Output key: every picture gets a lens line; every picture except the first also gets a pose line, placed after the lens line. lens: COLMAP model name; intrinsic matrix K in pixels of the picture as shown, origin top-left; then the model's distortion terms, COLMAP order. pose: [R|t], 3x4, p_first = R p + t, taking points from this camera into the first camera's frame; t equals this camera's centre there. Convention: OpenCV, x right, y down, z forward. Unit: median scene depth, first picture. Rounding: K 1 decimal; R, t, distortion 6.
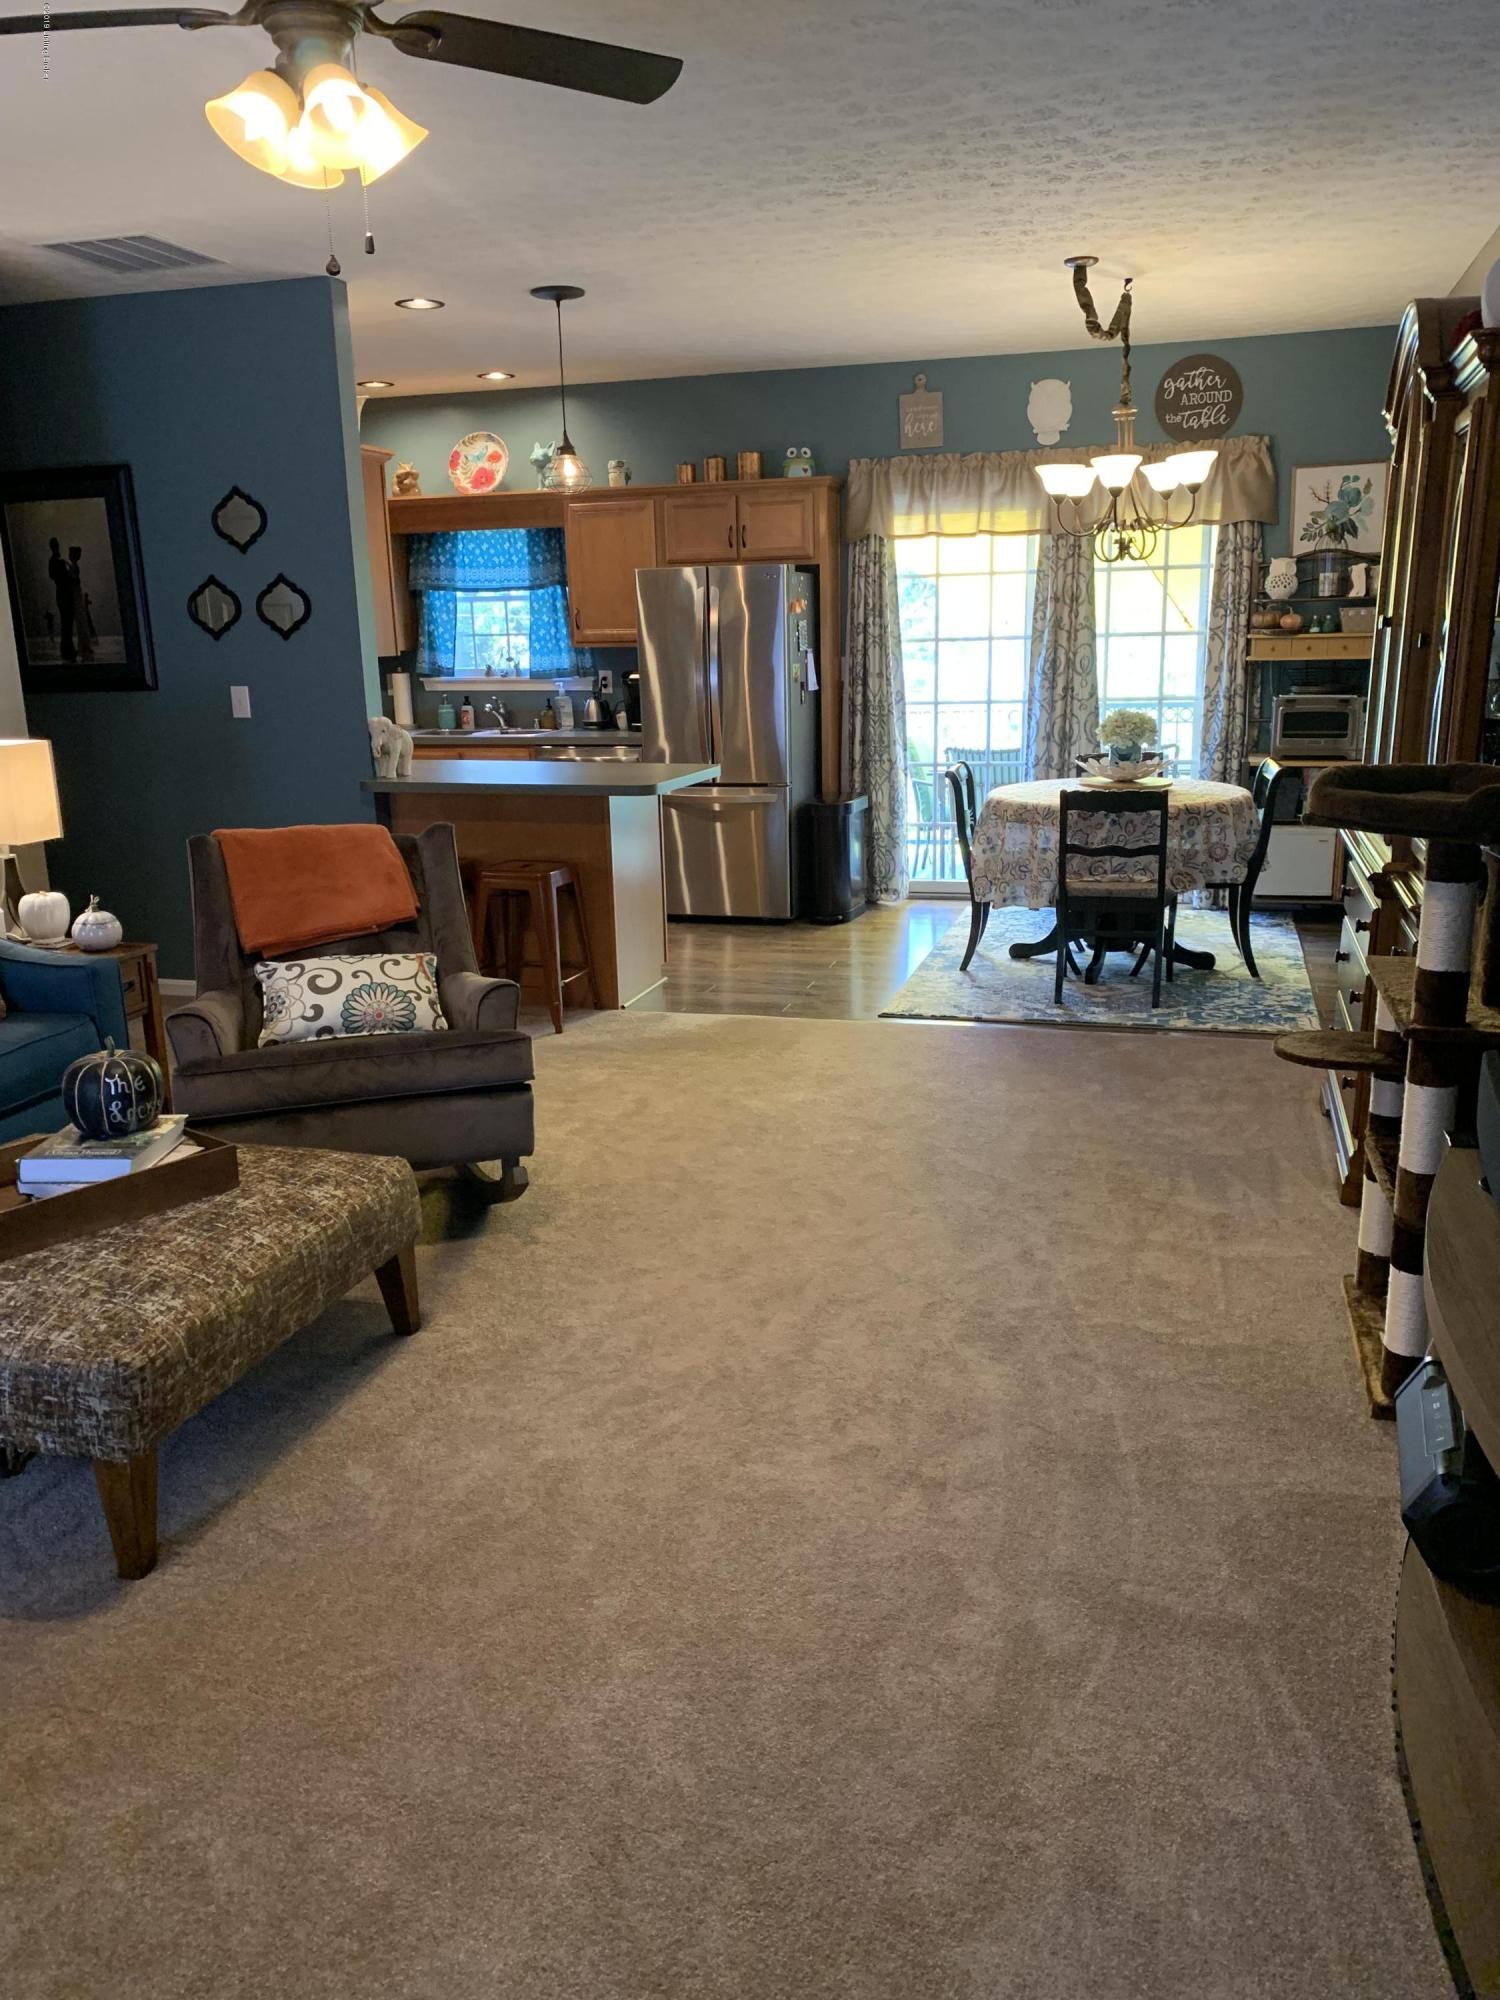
lens RADIAL K [[1553.5, 0, 755.4], [0, 1553.5, 1005.2], [0, 0, 1]] dist [0.060749, -0.041847]
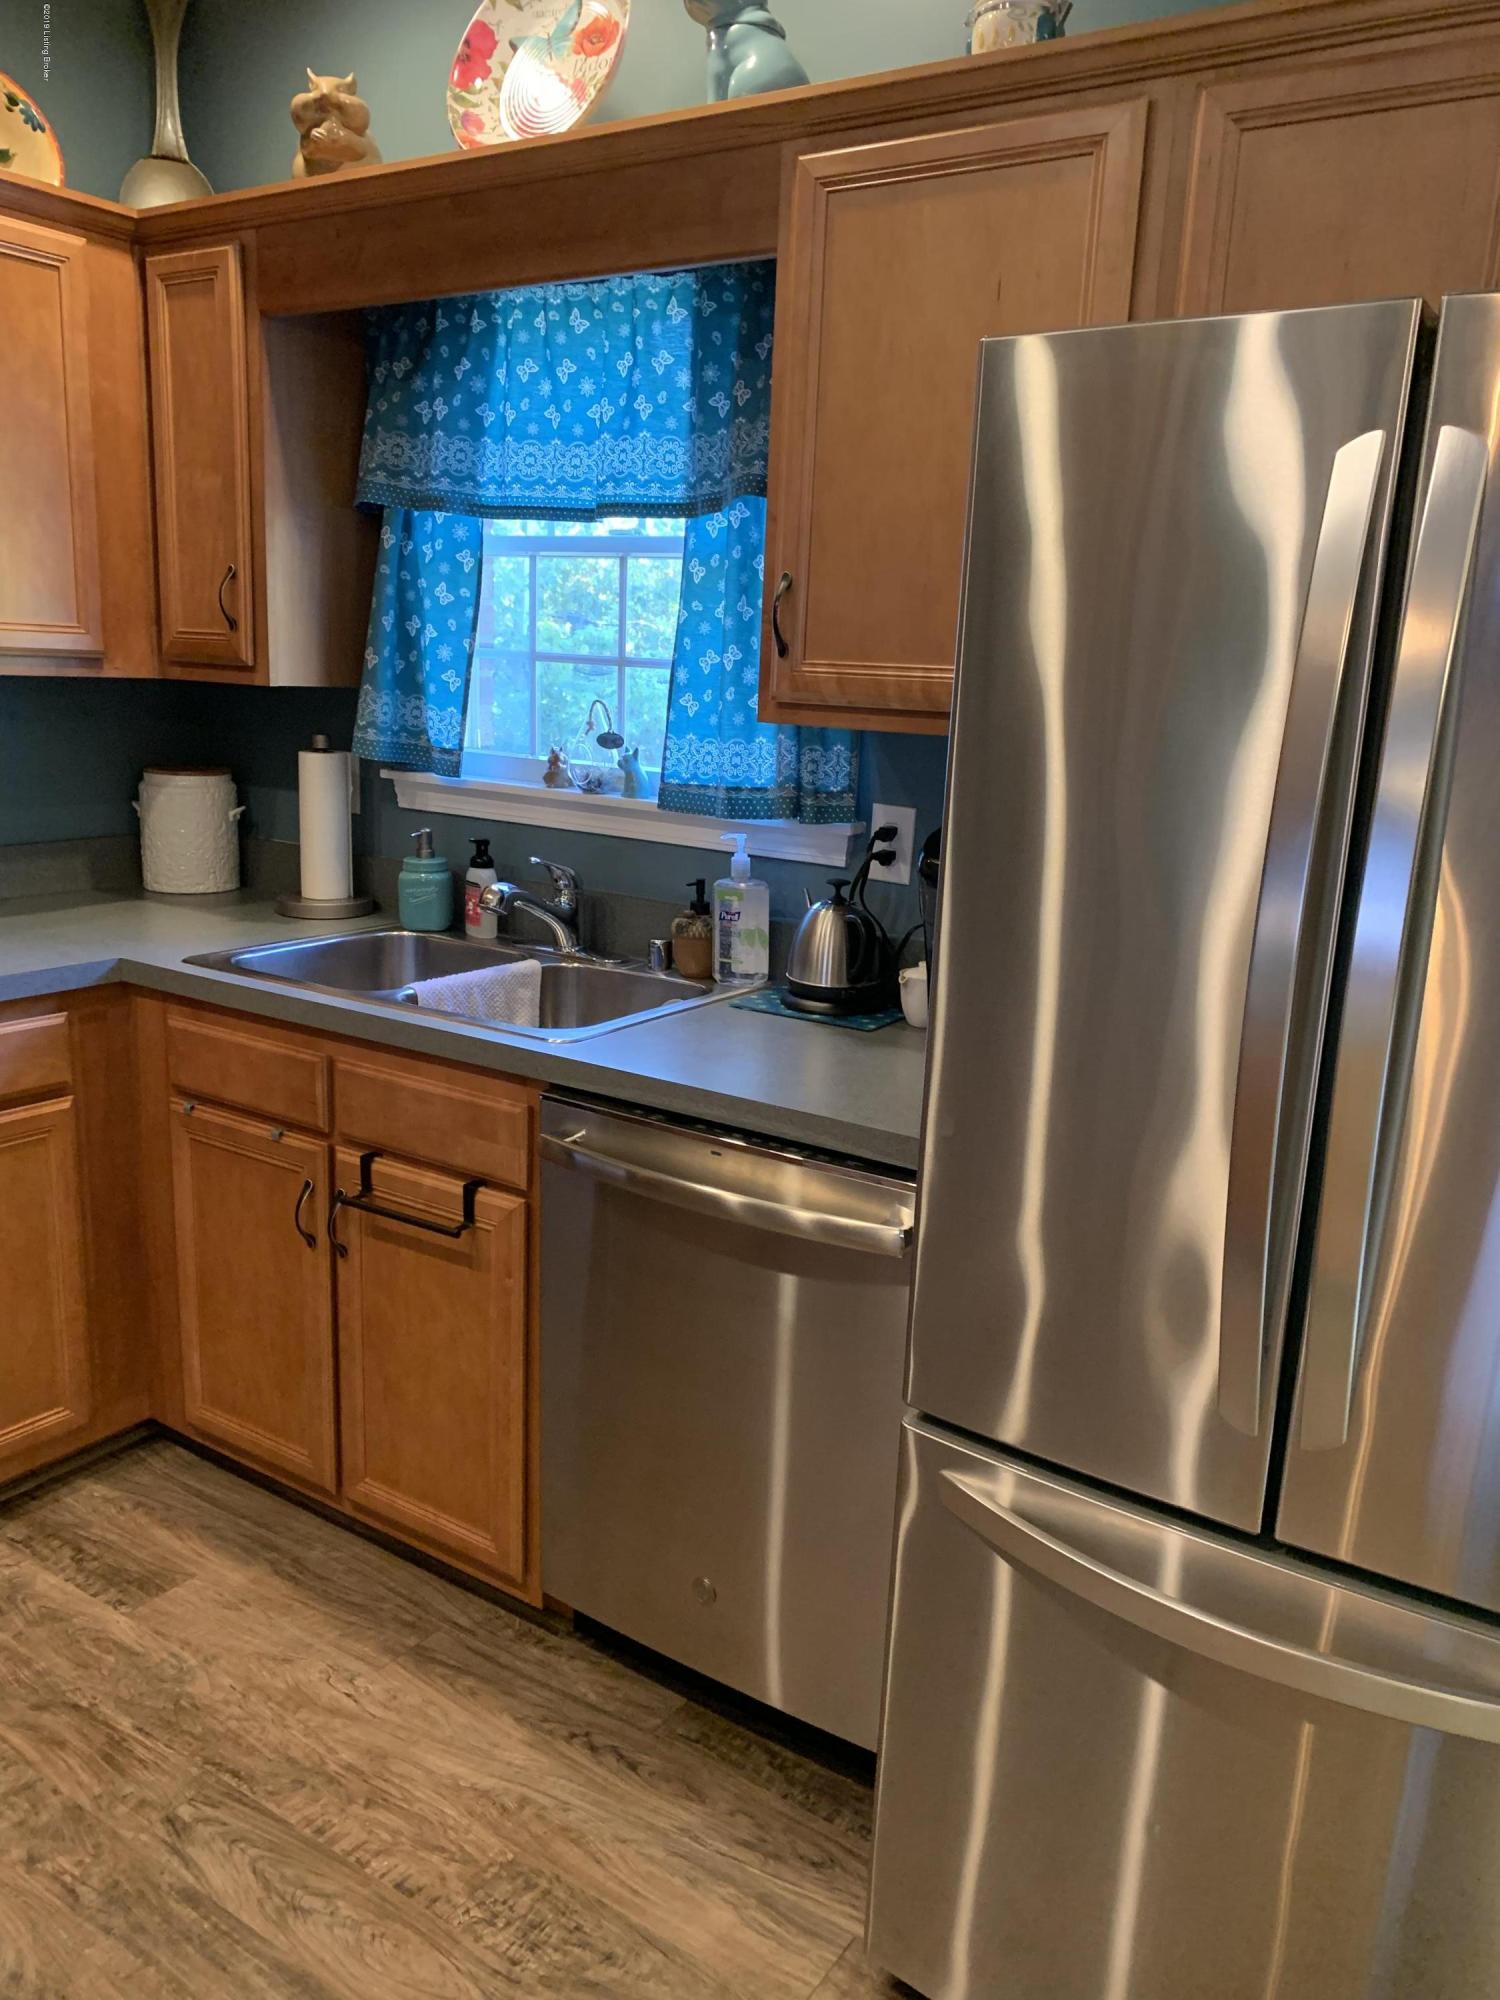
lens RADIAL K [[1553.5, 0, 752.1], [0, 1553.5, 1006.4], [0, 0, 1]] dist [0.060749, -0.041847]
pose [[0.948571, 0.130309, -0.288500, -0.037342], [-0.136560, 0.990631, -0.001558, -0.192101], [0.285594, 0.040875, 0.957479, 0.794447]]
